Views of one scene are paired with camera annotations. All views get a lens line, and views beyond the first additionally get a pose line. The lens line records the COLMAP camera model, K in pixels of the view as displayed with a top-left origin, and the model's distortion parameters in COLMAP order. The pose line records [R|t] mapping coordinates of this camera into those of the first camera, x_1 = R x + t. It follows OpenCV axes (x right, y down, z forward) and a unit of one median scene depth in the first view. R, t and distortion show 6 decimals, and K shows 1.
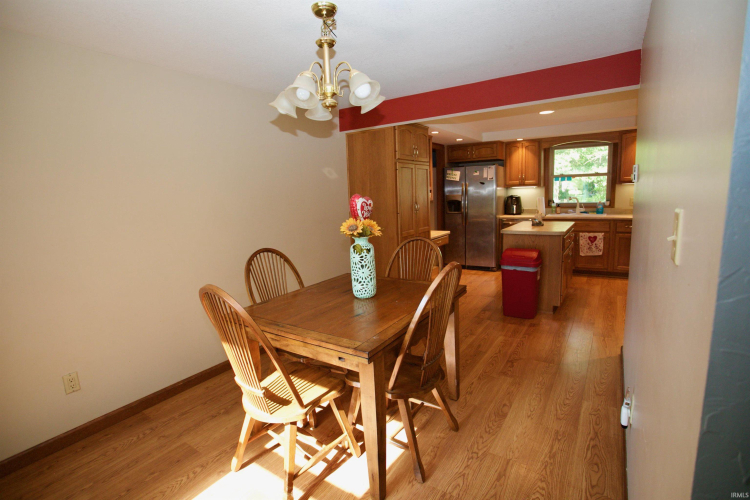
lens RADIAL K [[376.4, 0, 381.8], [0, 376.4, 250.3], [0, 0, 1]] dist [-0.033891, 0.000765]
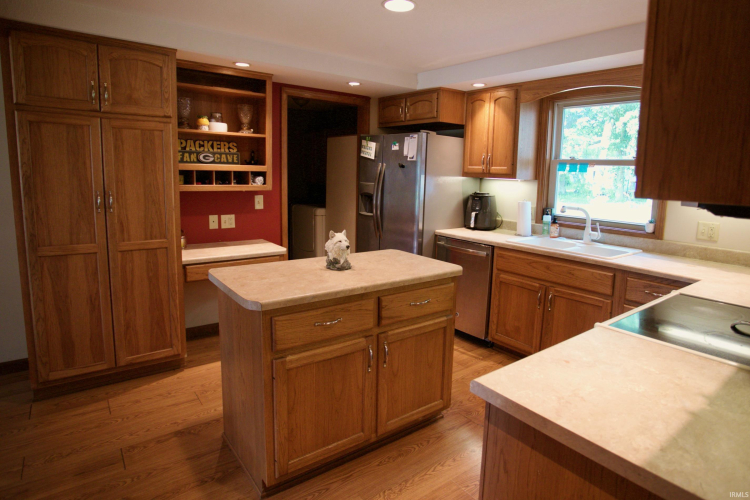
lens RADIAL K [[424.8, 0, 401.0], [0, 424.8, 251.3], [0, 0, 1]] dist [-0.042058, 0.000133]
pose [[0.945168, 0.124518, -0.301914, 0.453844], [-0.114327, 0.992120, 0.051265, -0.085023], [0.305918, -0.013937, 0.951956, 0.402747]]
